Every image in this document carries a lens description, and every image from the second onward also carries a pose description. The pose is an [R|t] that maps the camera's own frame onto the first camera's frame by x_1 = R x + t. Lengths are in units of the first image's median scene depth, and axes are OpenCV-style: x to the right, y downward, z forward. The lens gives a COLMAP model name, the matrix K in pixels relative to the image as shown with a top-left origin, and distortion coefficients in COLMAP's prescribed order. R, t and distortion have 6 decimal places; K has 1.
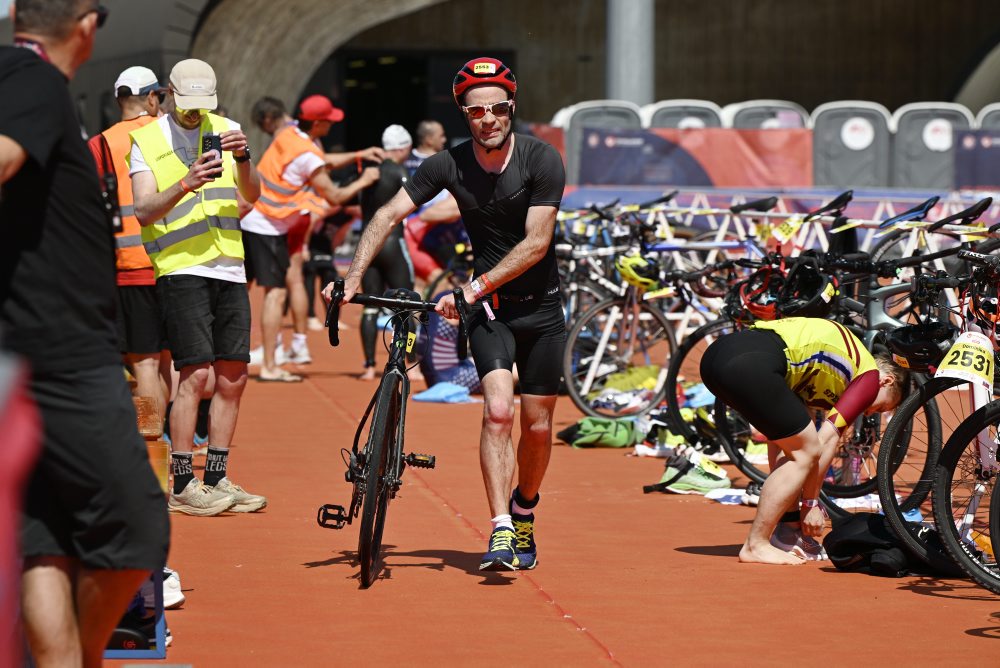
lens RADIAL K [[4587.6, 0, 500.0], [0, 4587.6, 334.0], [0, 0, 1]] dist [0.084513, 3.355781]
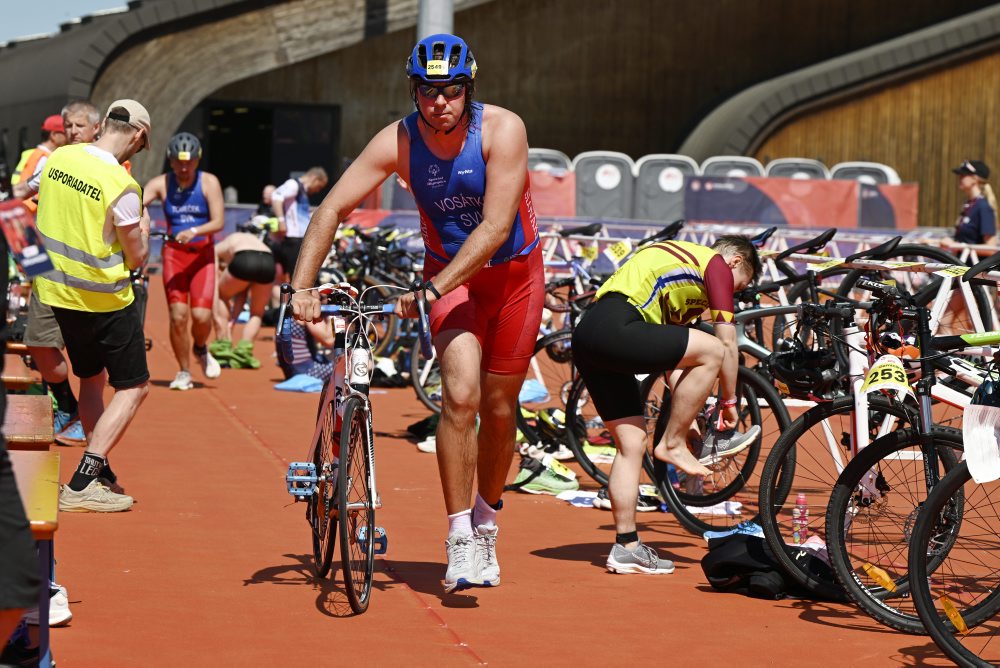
lens RADIAL K [[3448.7, 0, 500.0], [0, 3448.7, 334.0], [0, 0, 1]] dist [-0.005655, -2.294866]
pose [[0.998219, 0.027447, 0.052975, -0.008633], [-0.027606, 0.999616, 0.002269, -0.003115], [-0.052892, -0.003727, 0.998593, 0.124988]]
